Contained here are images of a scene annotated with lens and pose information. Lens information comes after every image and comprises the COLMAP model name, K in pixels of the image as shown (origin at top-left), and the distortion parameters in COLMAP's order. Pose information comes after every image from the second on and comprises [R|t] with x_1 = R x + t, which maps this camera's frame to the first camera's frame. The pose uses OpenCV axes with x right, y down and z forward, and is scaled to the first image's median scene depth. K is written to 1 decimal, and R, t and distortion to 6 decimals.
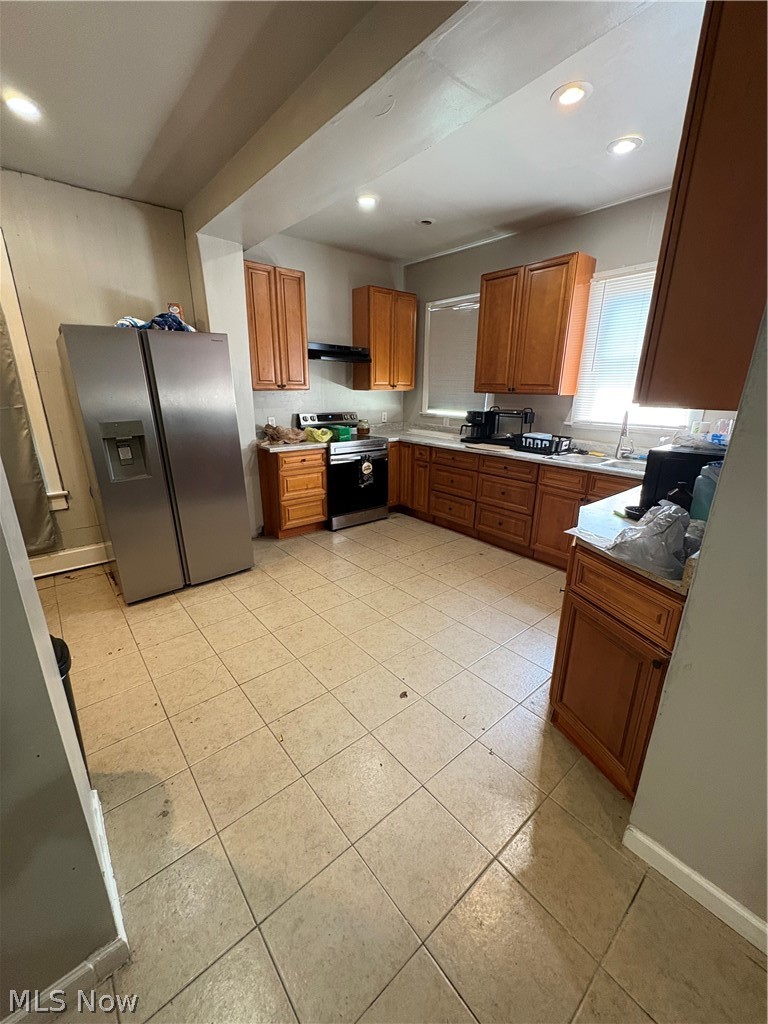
lens RADIAL K [[409.4, 0, 384.4], [0, 409.4, 509.9], [0, 0, 1]] dist [-0.000220, 0.000776]
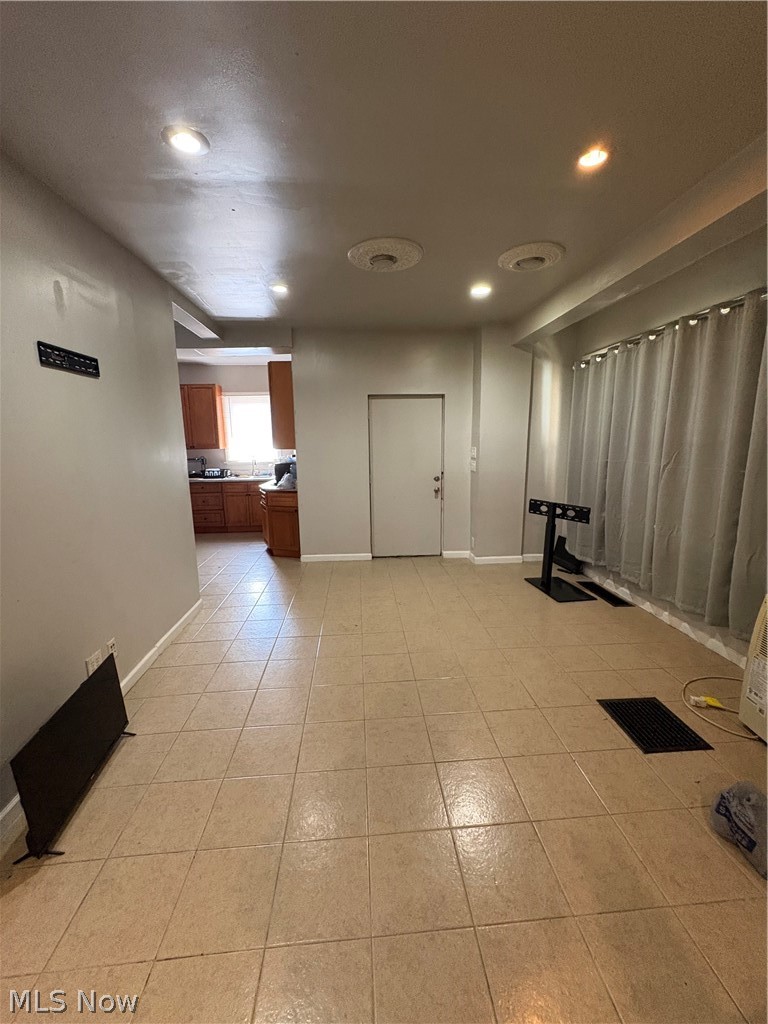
lens RADIAL K [[409.4, 0, 384.2], [0, 409.4, 508.3], [0, 0, 1]] dist [-0.000220, 0.000776]
pose [[0.593819, -0.153384, 0.789843, -0.710347], [0.261005, 0.965297, -0.008773, 0.223593], [-0.761088, 0.211363, 0.613246, -0.760001]]
